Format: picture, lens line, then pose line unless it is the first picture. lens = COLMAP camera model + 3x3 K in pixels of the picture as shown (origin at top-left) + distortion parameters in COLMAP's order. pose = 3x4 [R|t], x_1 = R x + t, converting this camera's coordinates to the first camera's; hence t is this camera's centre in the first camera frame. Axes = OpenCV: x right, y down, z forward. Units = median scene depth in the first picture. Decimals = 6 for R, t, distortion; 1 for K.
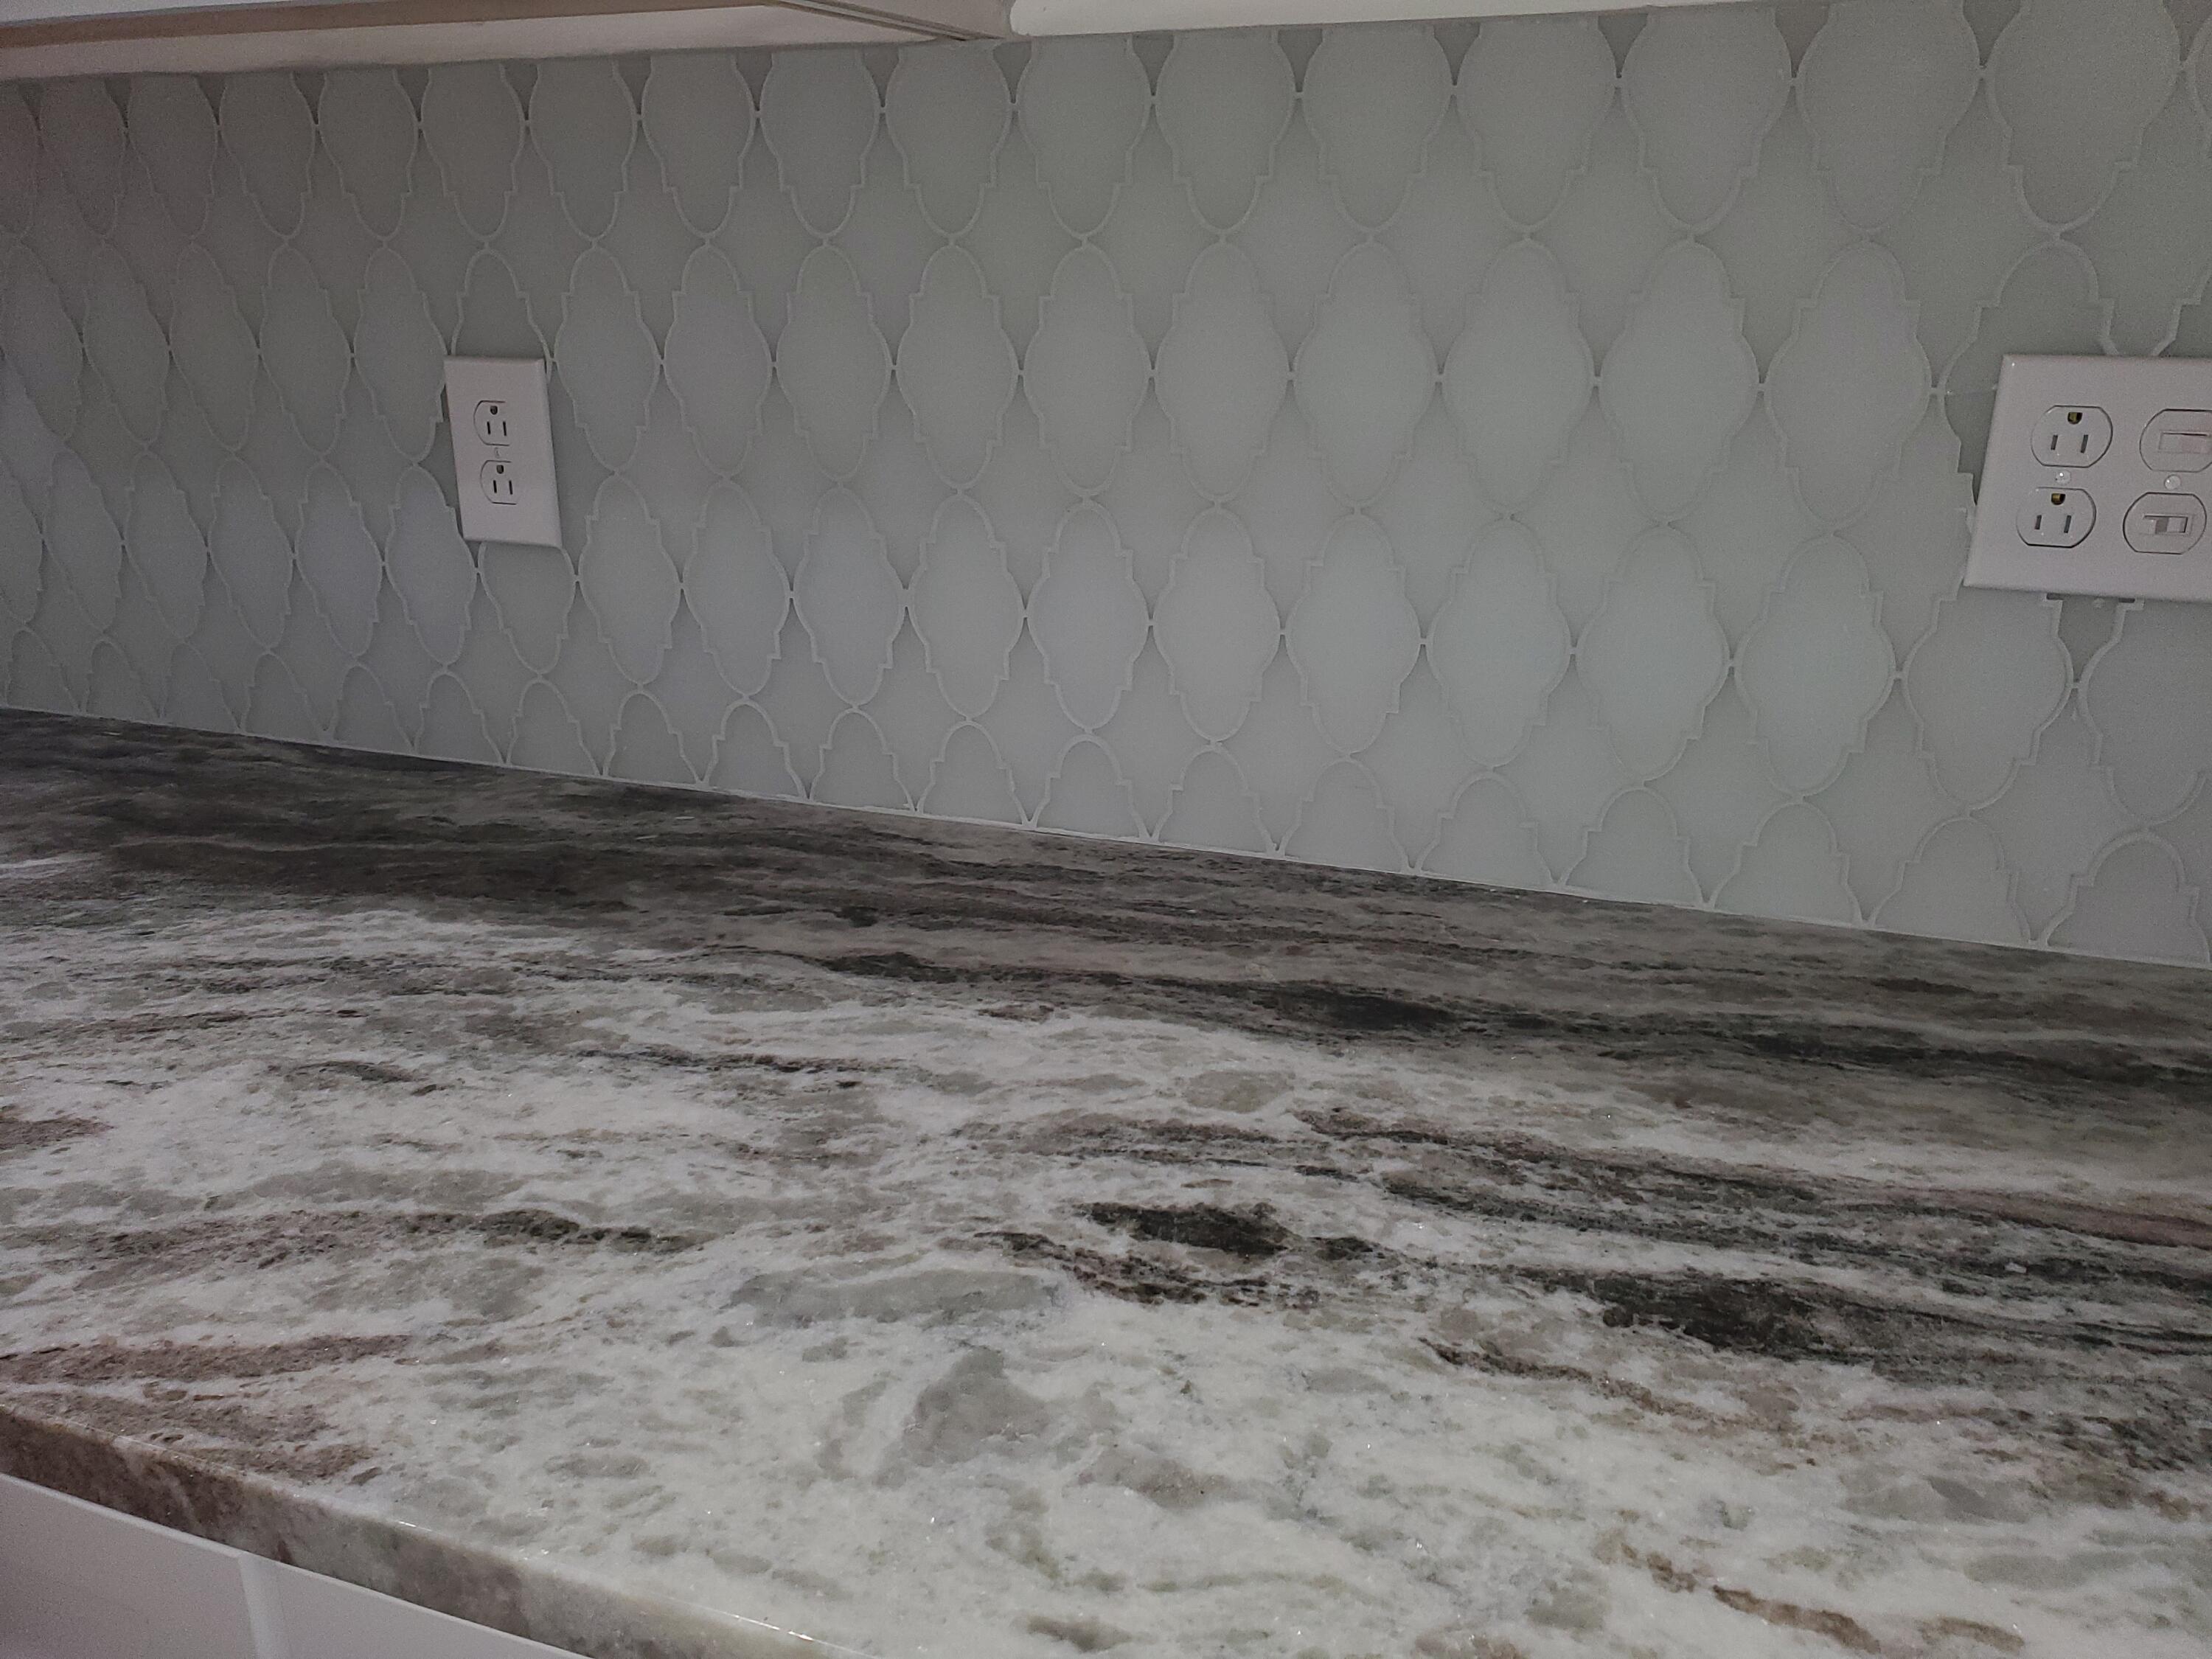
lens RADIAL K [[1698.2, 0, 1107.4], [0, 1698.2, 821.1], [0, 0, 1]] dist [0.014438, -0.025772]
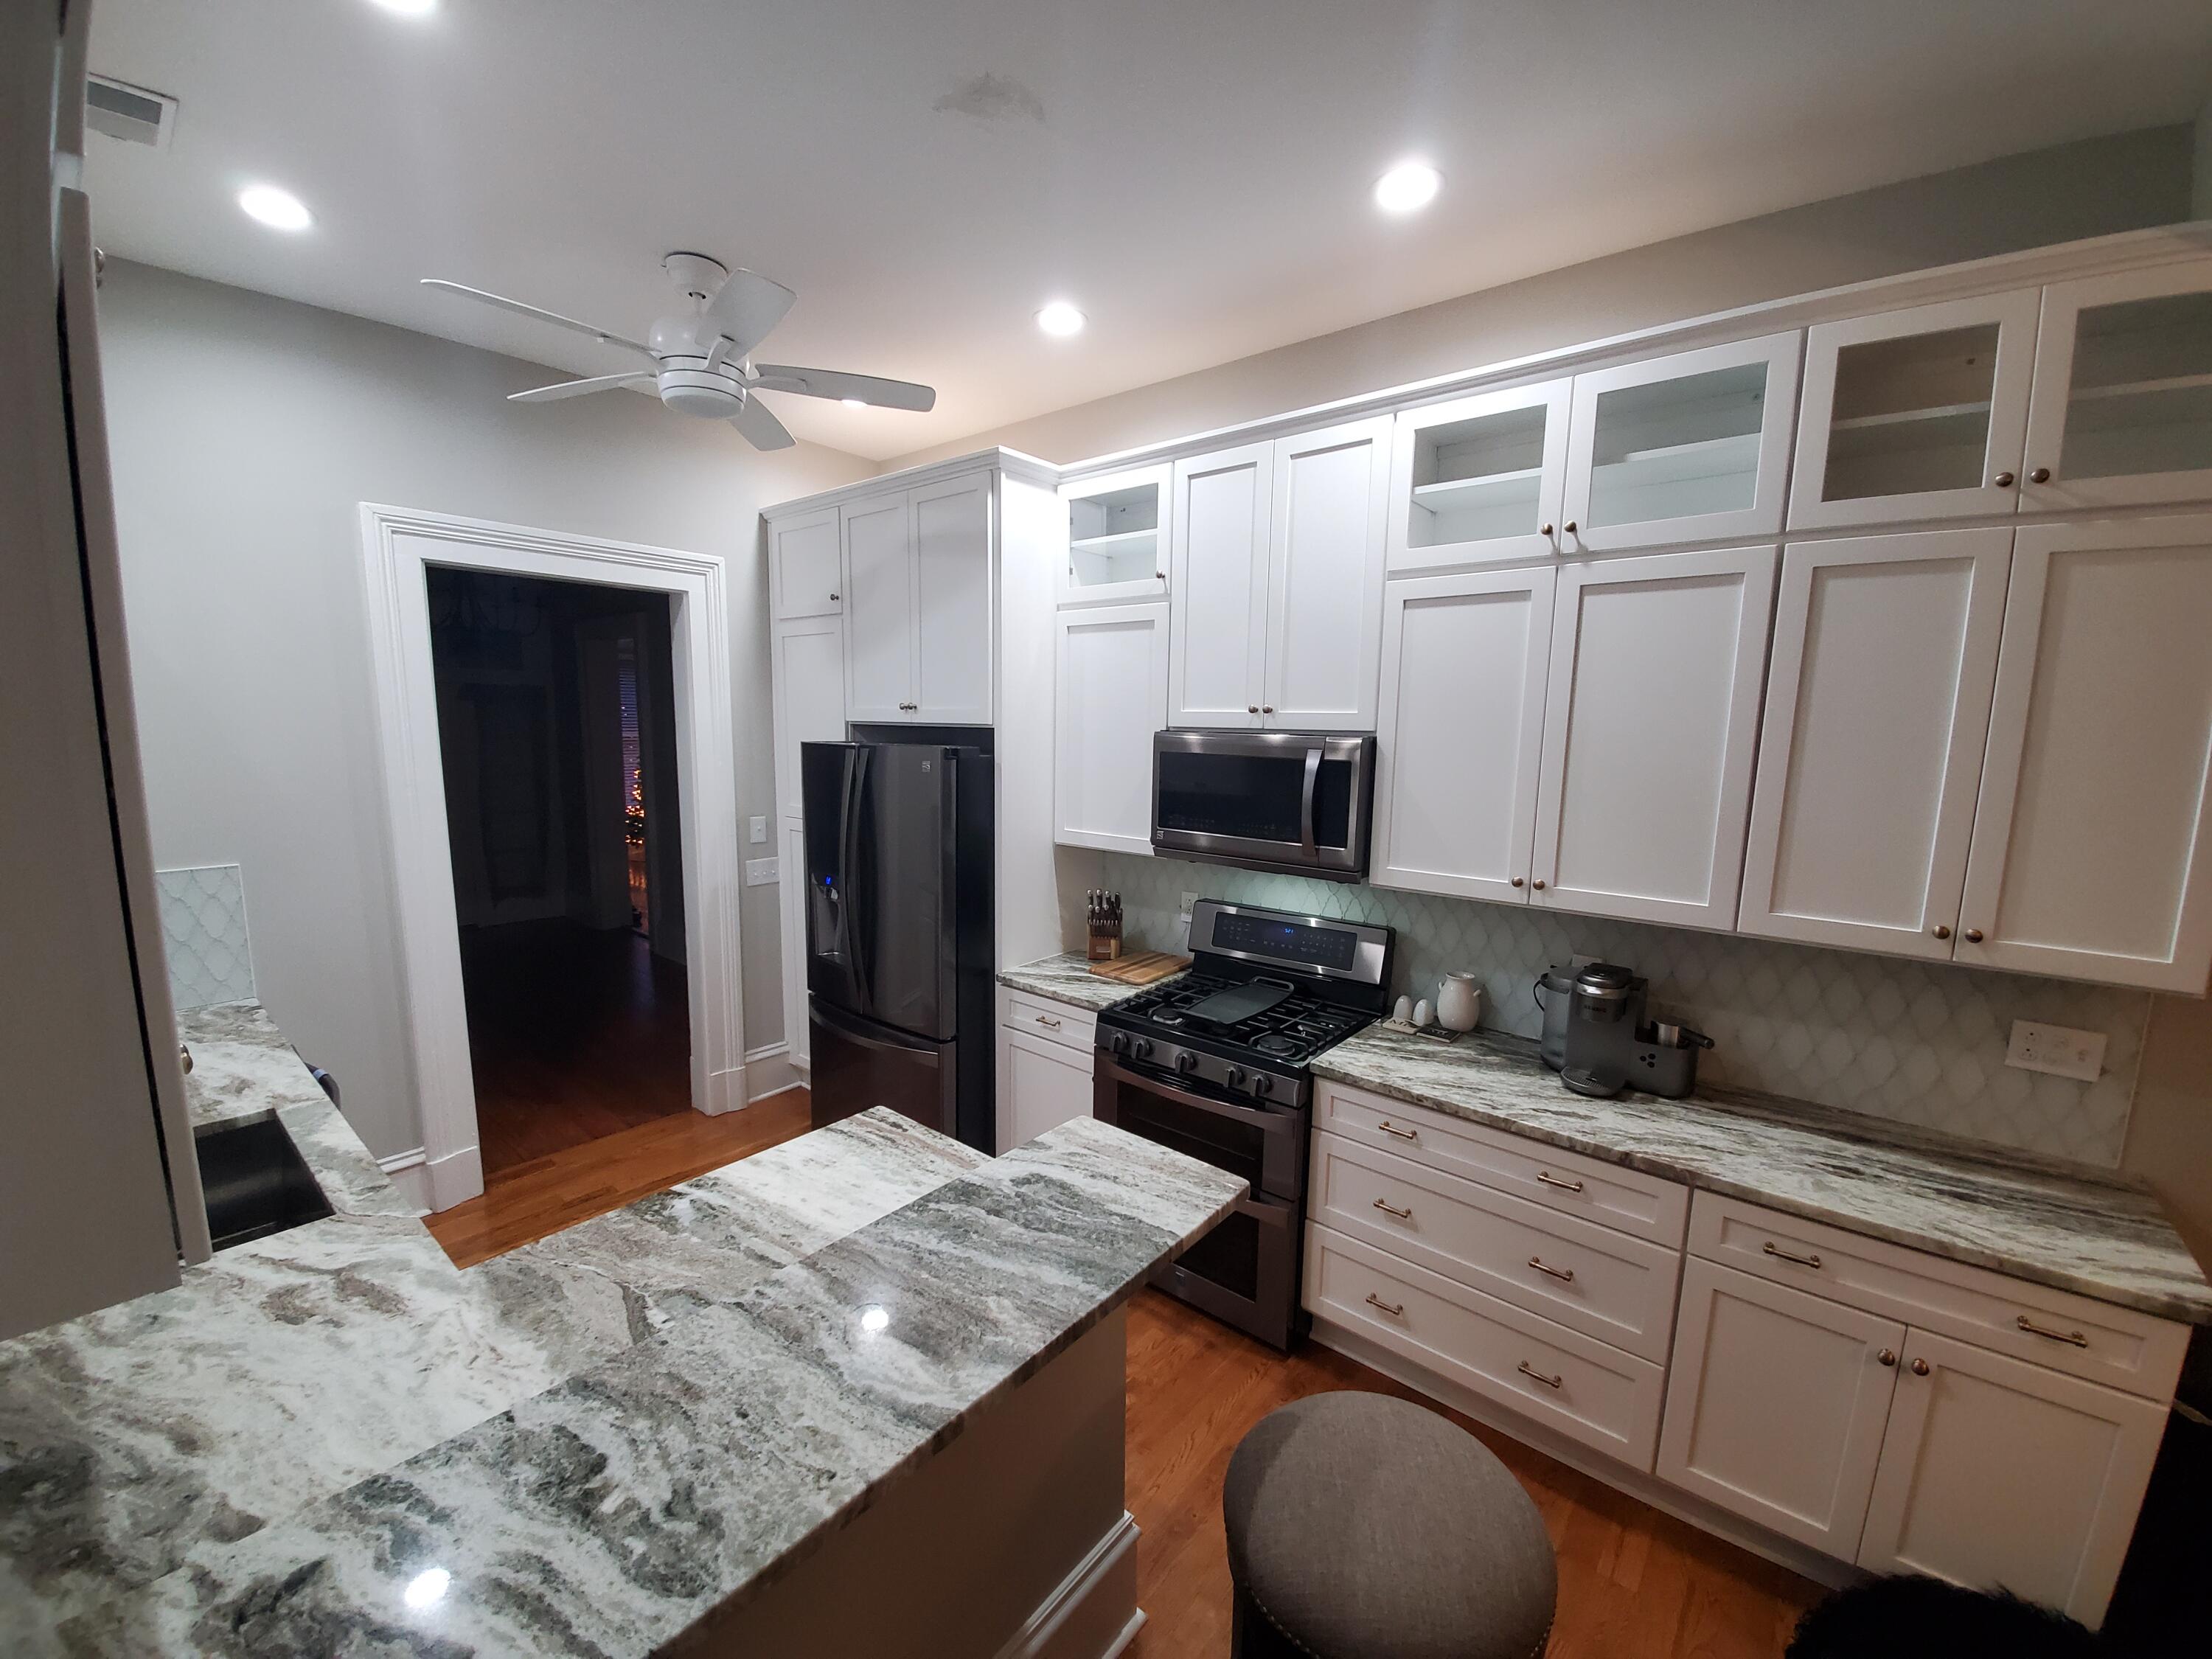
lens RADIAL K [[881.6, 0, 1093.7], [0, 881.6, 848.7], [0, 0, 1]] dist [-0.005144, -0.004503]
pose [[0.942557, 0.080643, -0.324165, -1.368401], [-0.135341, 0.979397, -0.149878, -0.035561], [0.305399, 0.185142, 0.934052, -2.563710]]
